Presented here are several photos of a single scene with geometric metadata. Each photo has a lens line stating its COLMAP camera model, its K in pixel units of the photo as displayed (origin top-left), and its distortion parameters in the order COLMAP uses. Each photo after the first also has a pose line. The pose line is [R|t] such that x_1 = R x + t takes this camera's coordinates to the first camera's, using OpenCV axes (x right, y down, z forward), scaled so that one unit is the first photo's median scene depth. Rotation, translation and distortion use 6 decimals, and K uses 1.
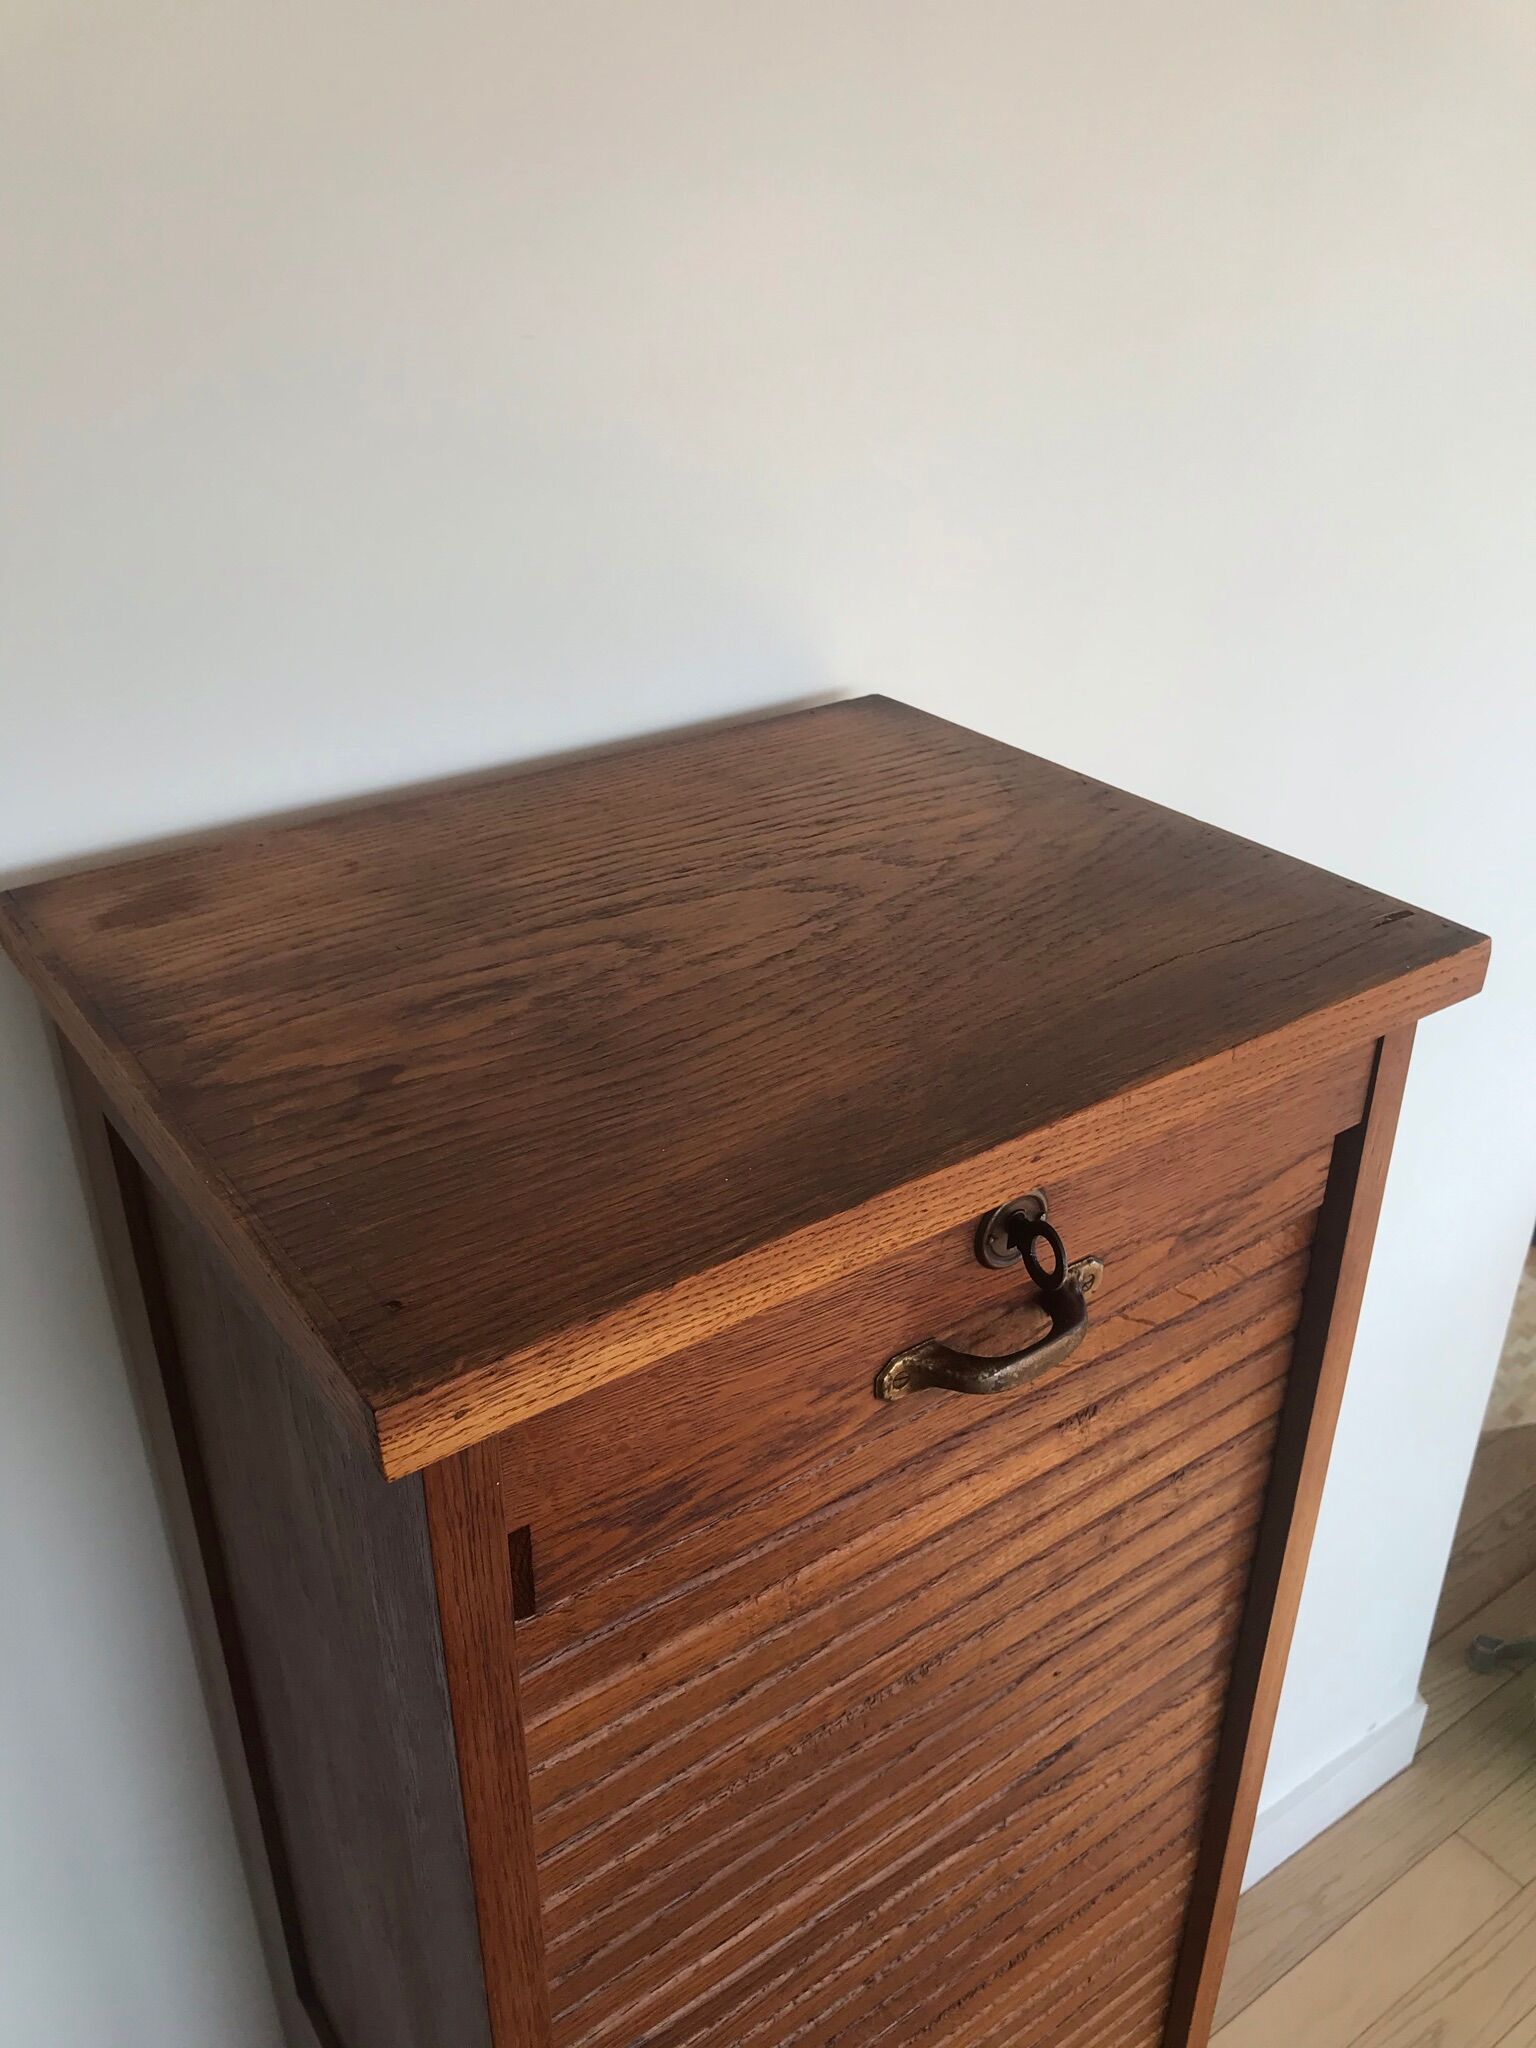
lens RADIAL K [[1685.3, 0, 776.4], [0, 1685.3, 1024.7], [0, 0, 1]] dist [0.009044, -0.018506]
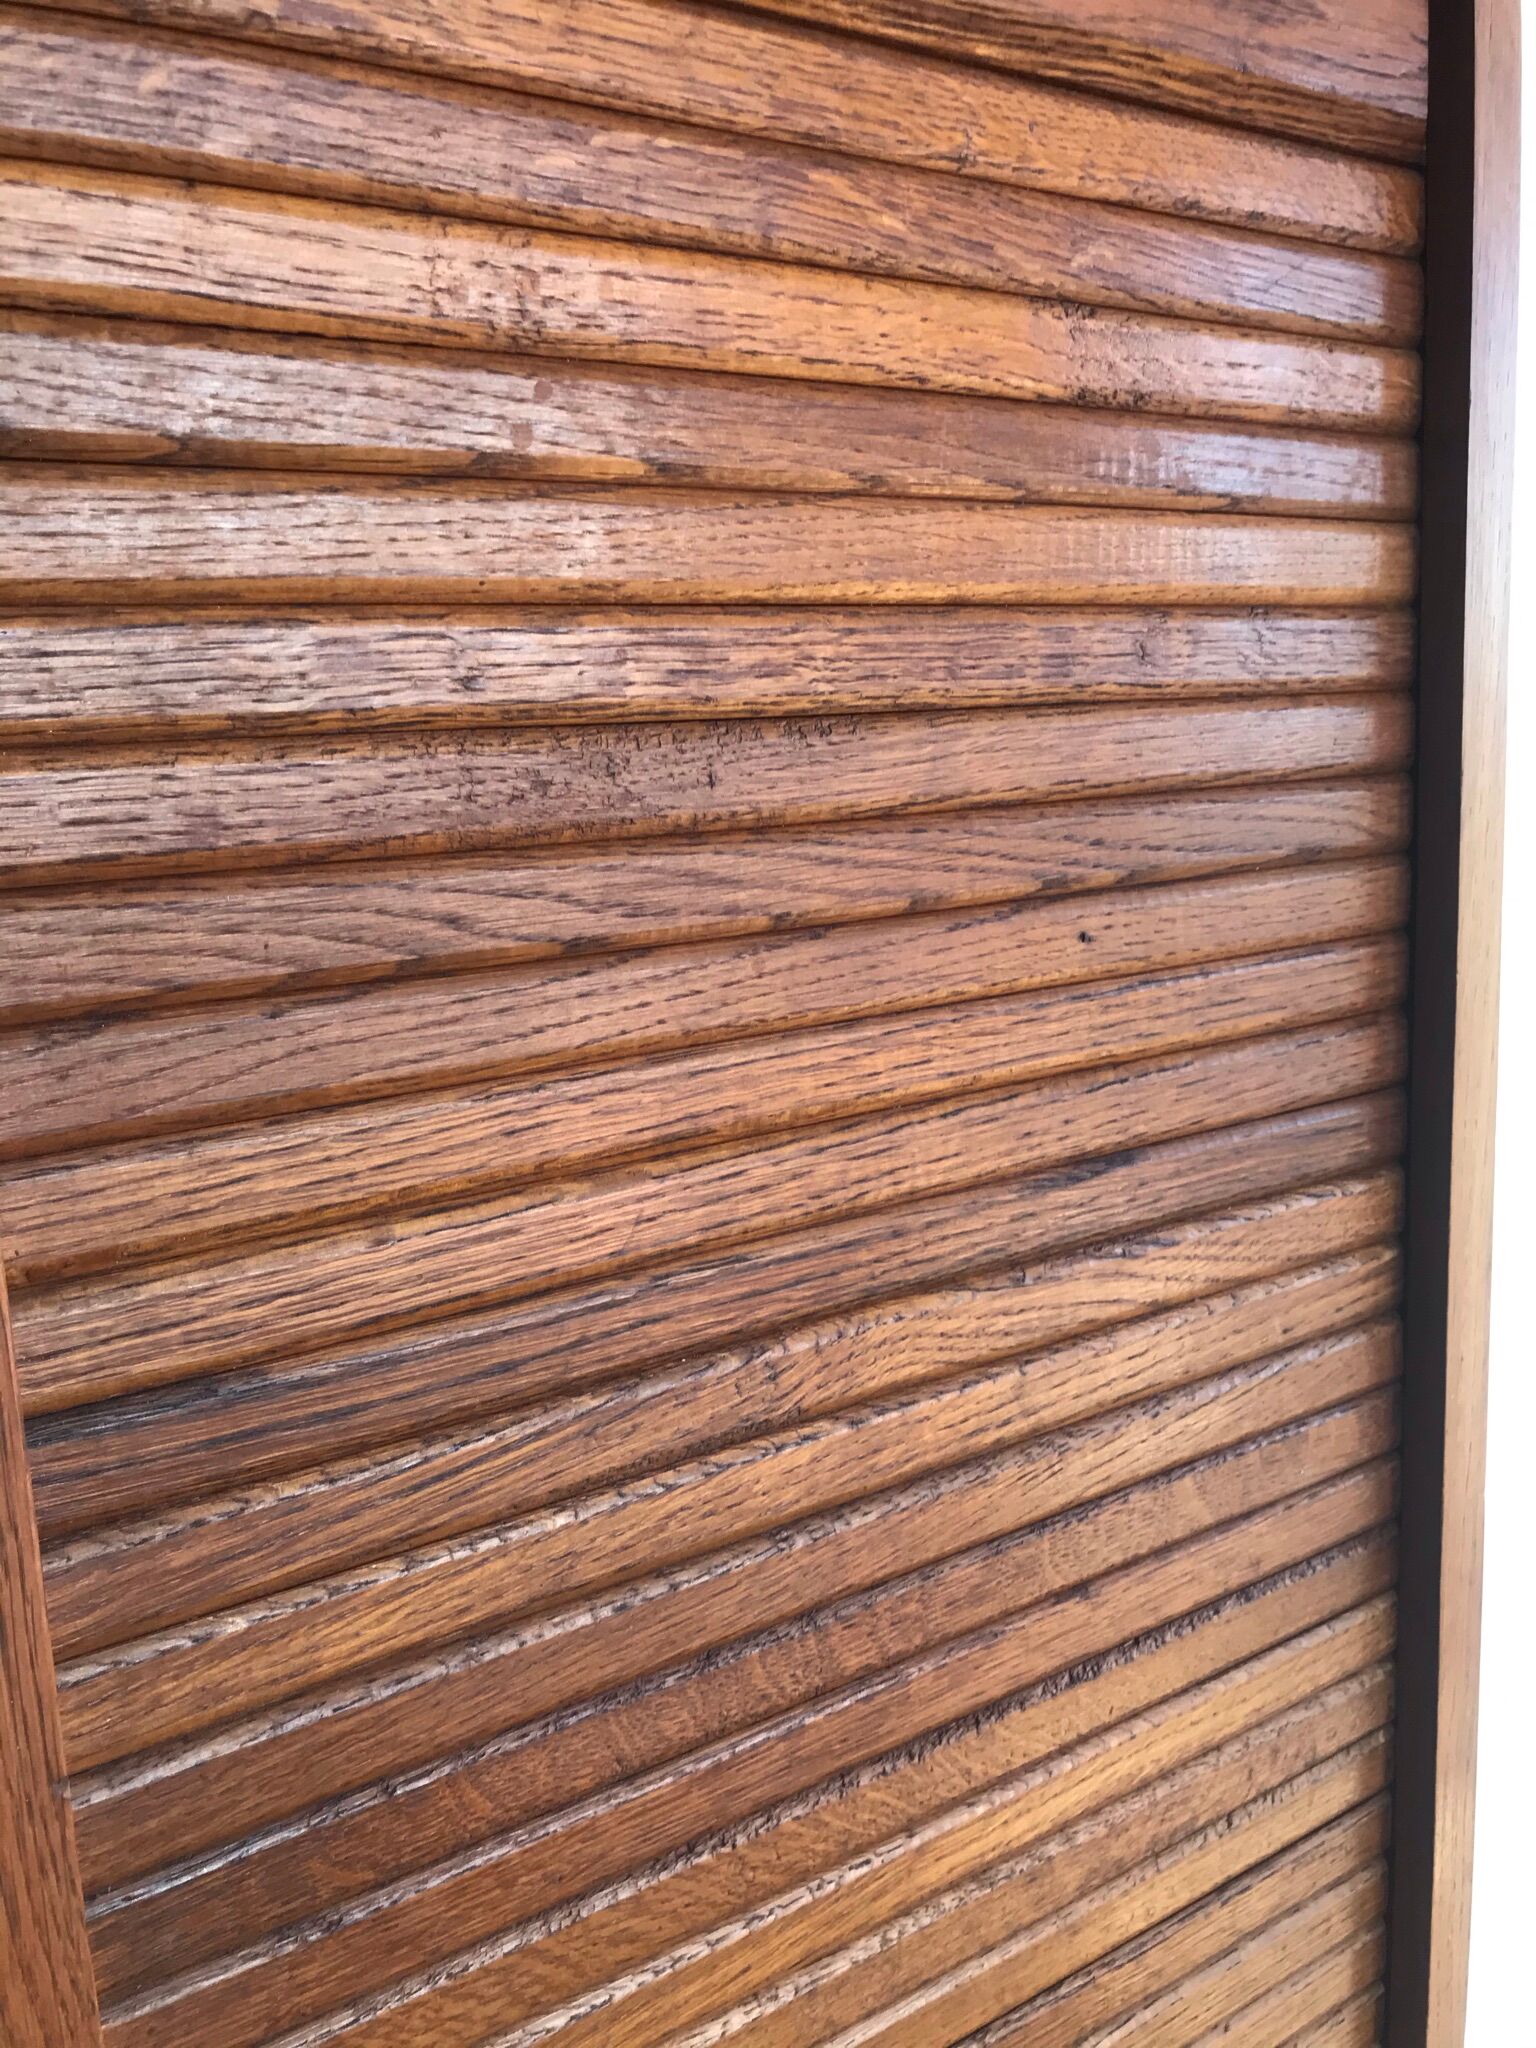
lens RADIAL K [[1685.3, 0, 768.6], [0, 1685.3, 1018.3], [0, 0, 1]] dist [0.009044, -0.018506]
pose [[0.998669, -0.040643, -0.031748, 0.086475], [0.028628, 0.948911, -0.314243, 0.668532], [0.042898, 0.312916, 0.948812, 0.522186]]
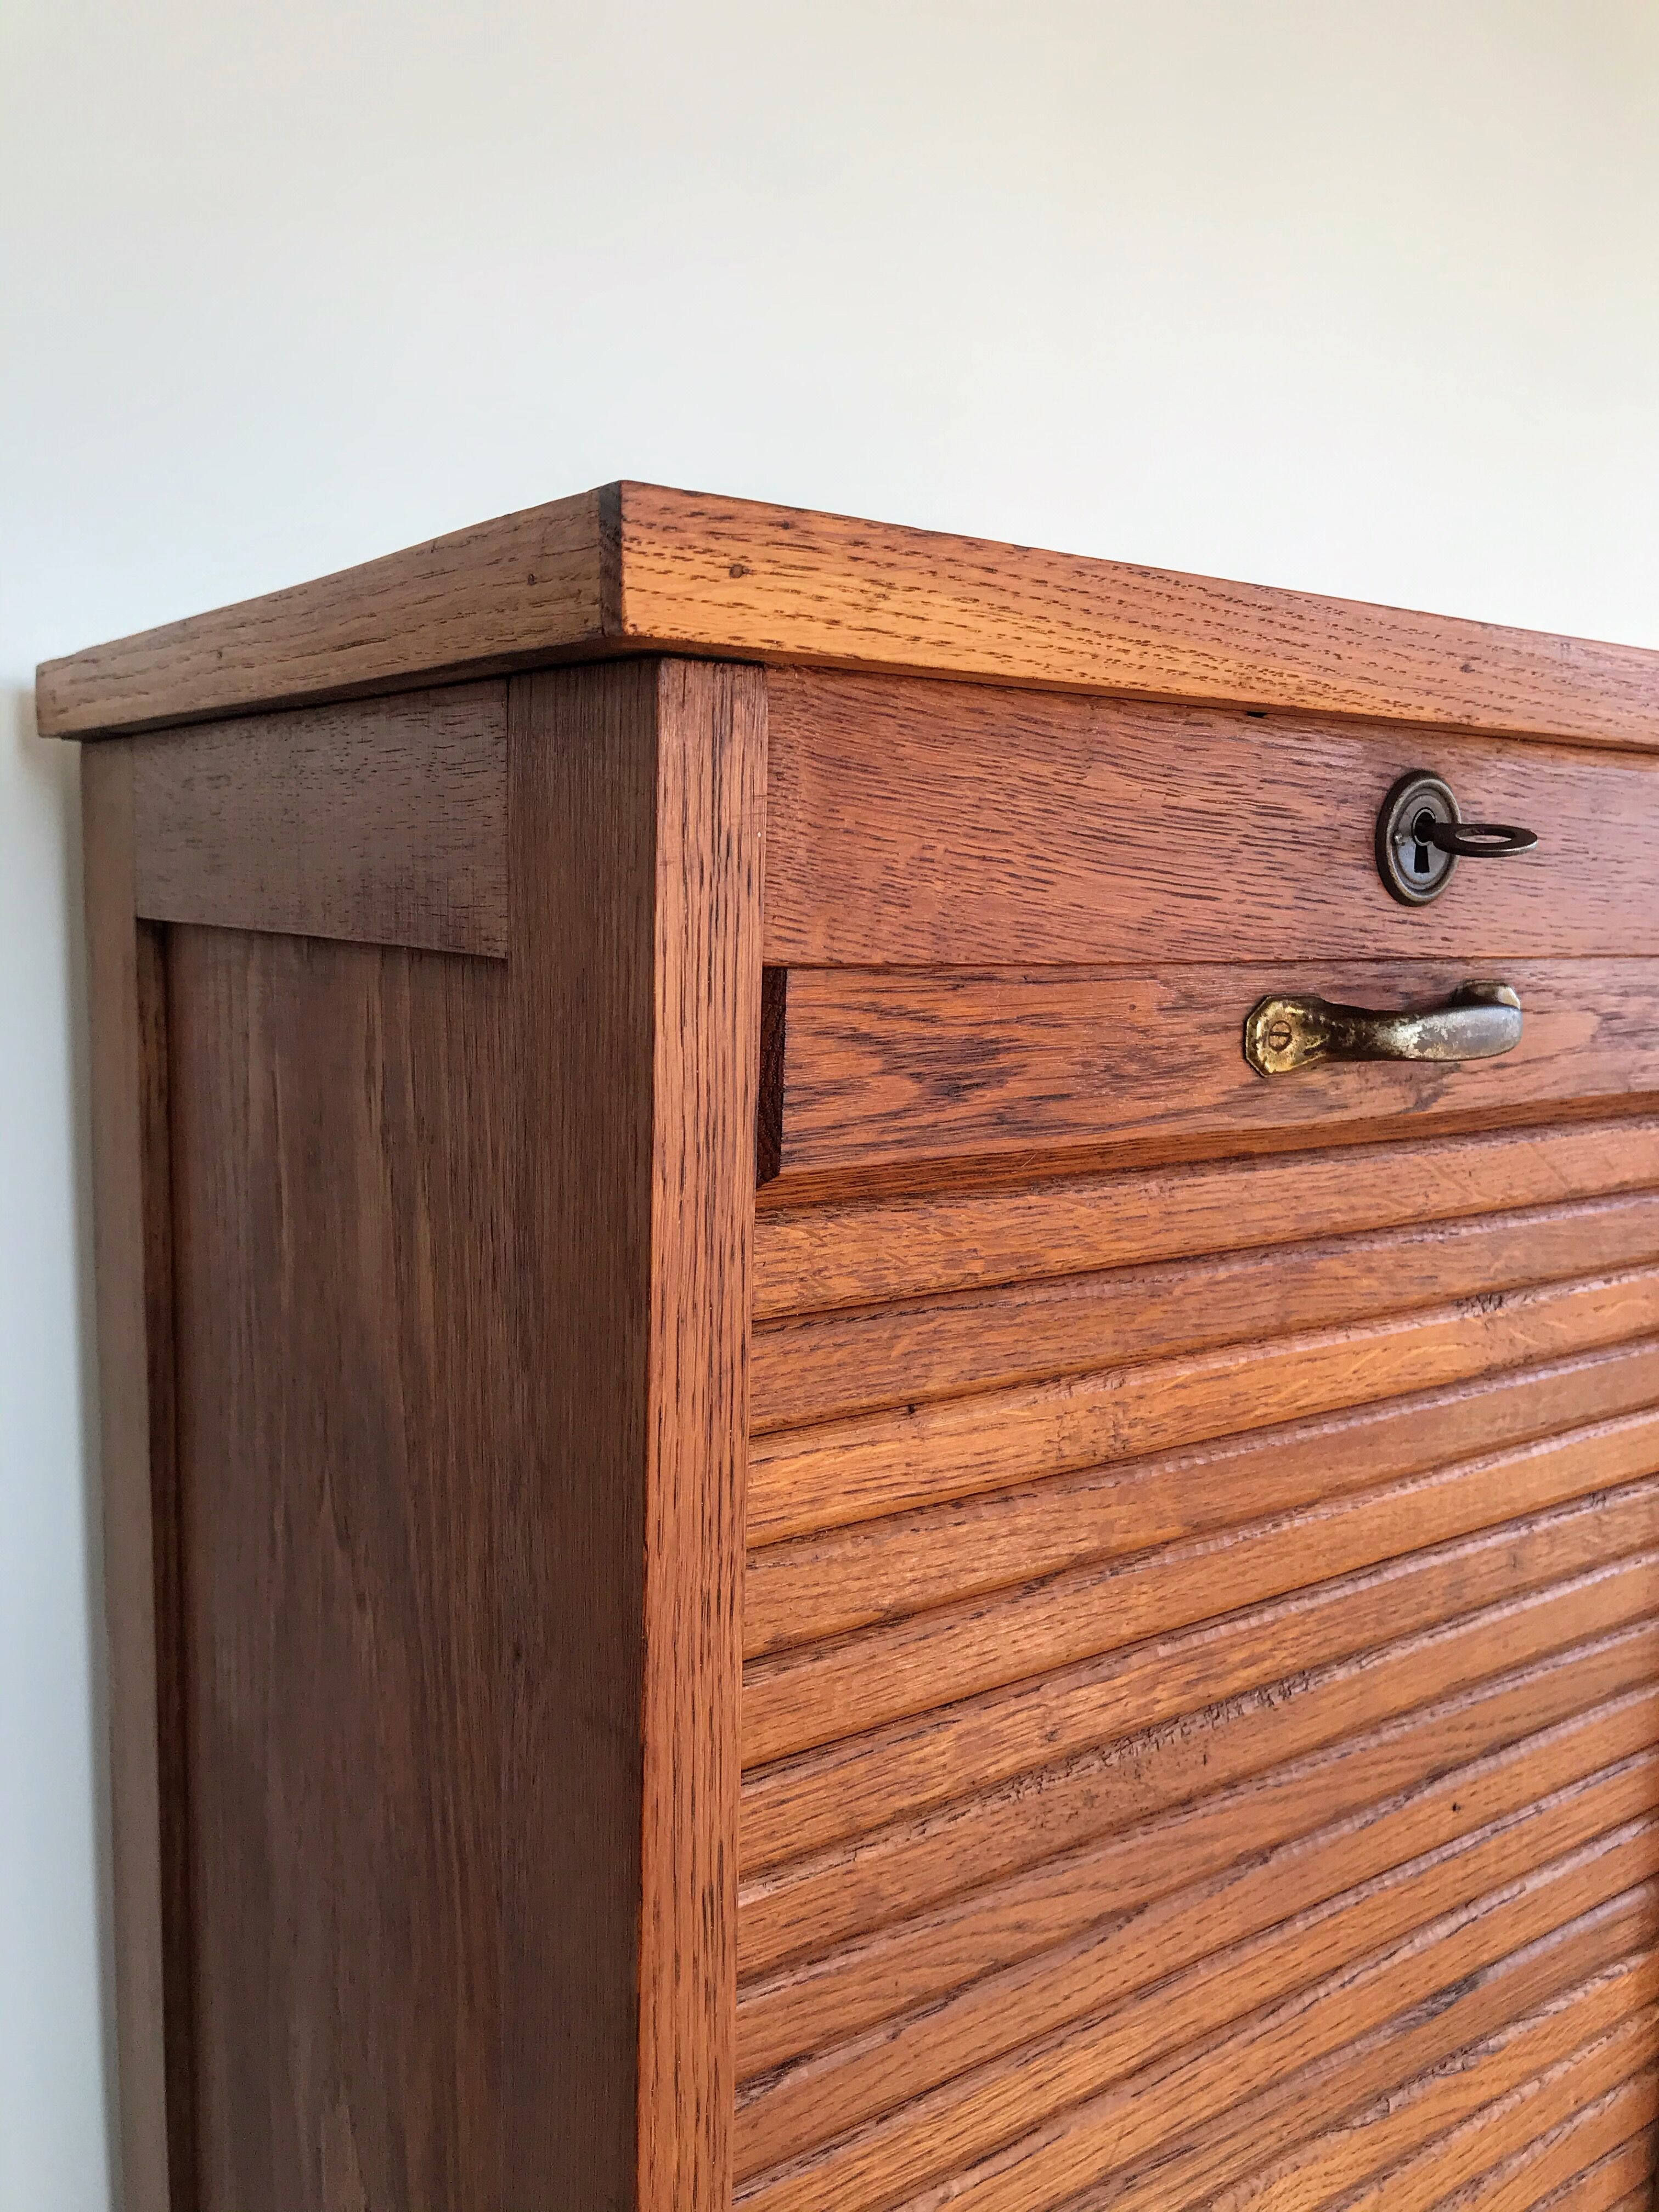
lens RADIAL K [[1820.2, 0, 819.3], [0, 1820.2, 1117.0], [0, 0, 1]] dist [0.009044, -0.018506]
pose [[0.999794, 0.017121, 0.010932, -0.105922], [-0.011982, 0.931626, -0.363221, 0.447868], [-0.016403, 0.363015, 0.931639, 0.281038]]
